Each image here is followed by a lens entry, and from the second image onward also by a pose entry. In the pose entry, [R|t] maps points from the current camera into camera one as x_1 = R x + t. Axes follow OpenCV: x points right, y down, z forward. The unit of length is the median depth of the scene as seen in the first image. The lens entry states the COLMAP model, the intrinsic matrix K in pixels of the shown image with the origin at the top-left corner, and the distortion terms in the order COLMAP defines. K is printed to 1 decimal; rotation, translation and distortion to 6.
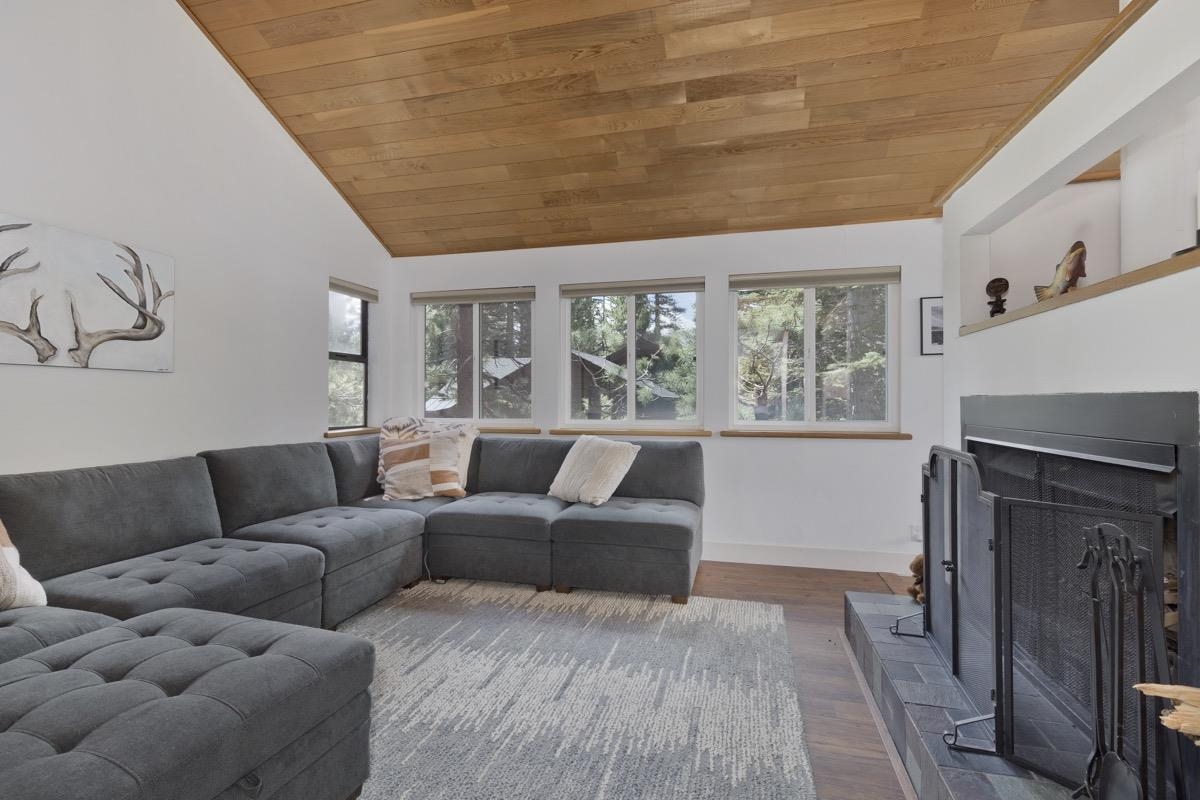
lens RADIAL K [[537.0, 0, 604.2], [0, 537.0, 399.7], [0, 0, 1]] dist [0.010946, -0.001274]
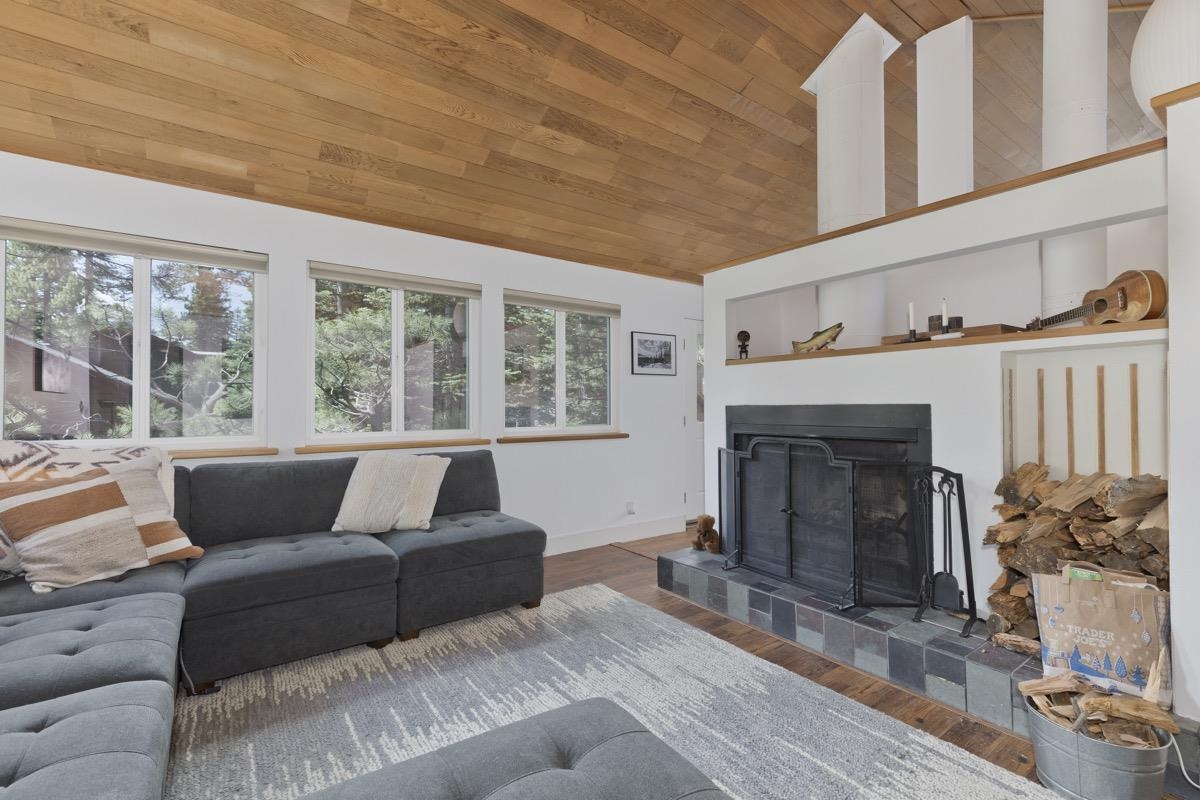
lens RADIAL K [[537.0, 0, 607.5], [0, 537.0, 399.5], [0, 0, 1]] dist [0.010946, -0.001274]
pose [[0.631666, 0.010300, 0.775172, -0.631903], [0.001457, 0.999894, -0.014473, -0.001211], [-0.775239, 0.010272, 0.631584, 0.269028]]
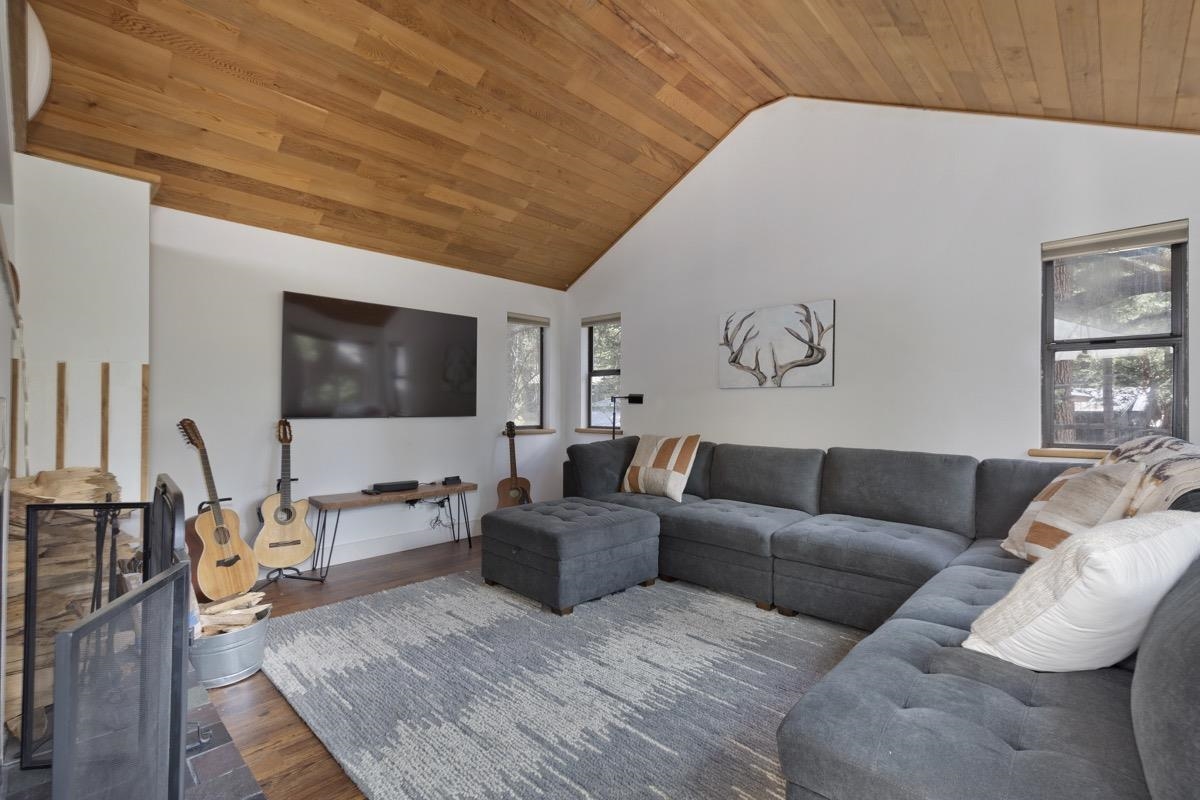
lens RADIAL K [[537.0, 0, 606.9], [0, 537.0, 402.1], [0, 0, 1]] dist [0.010946, -0.001274]
pose [[-0.493435, -0.006461, -0.869759, 0.640111], [-0.000688, 0.999975, -0.007039, -0.001152], [0.869782, -0.002875, -0.493427, 1.198426]]
